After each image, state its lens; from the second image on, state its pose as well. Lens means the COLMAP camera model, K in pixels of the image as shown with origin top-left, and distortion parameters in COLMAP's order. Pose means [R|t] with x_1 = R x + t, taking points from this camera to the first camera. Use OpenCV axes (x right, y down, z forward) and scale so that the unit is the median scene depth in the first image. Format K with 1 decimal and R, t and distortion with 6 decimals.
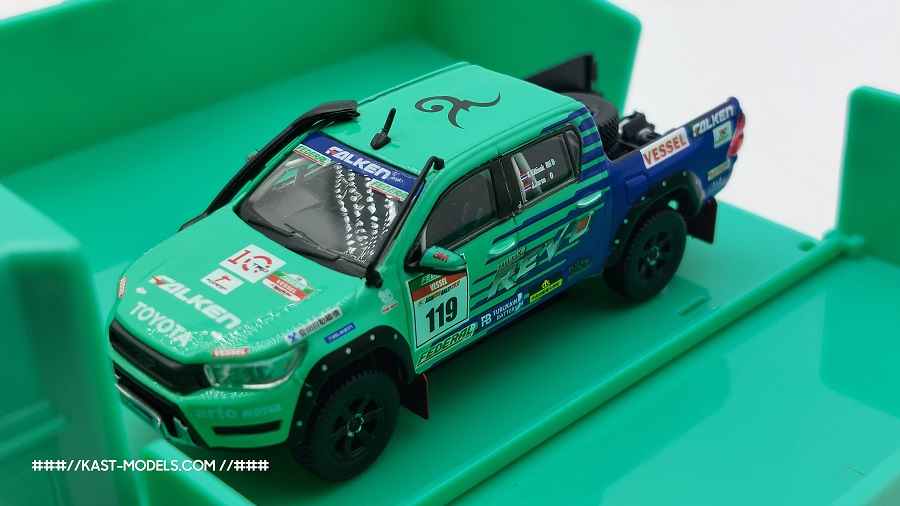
lens RADIAL K [[1397.0, 0, 447.8], [0, 1397.0, 205.5], [0, 0, 1]] dist [0.173895, -0.069008]
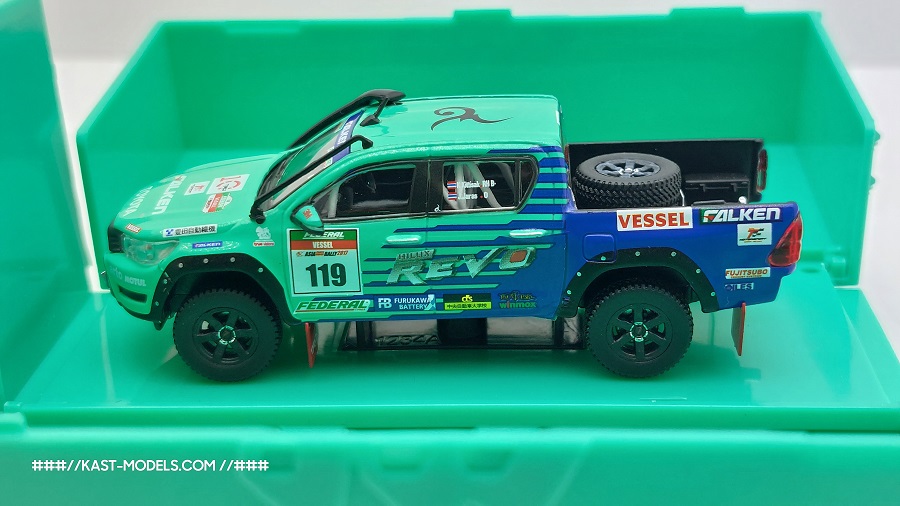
lens RADIAL K [[1397.0, 0, 447.8], [0, 1397.0, 205.5], [0, 0, 1]] dist [0.173895, -0.069008]
pose [[0.687972, 0.262005, -0.676793, 0.763884], [-0.321692, 0.946031, 0.039228, -0.046098], [0.650545, 0.190731, 0.735128, 0.231482]]
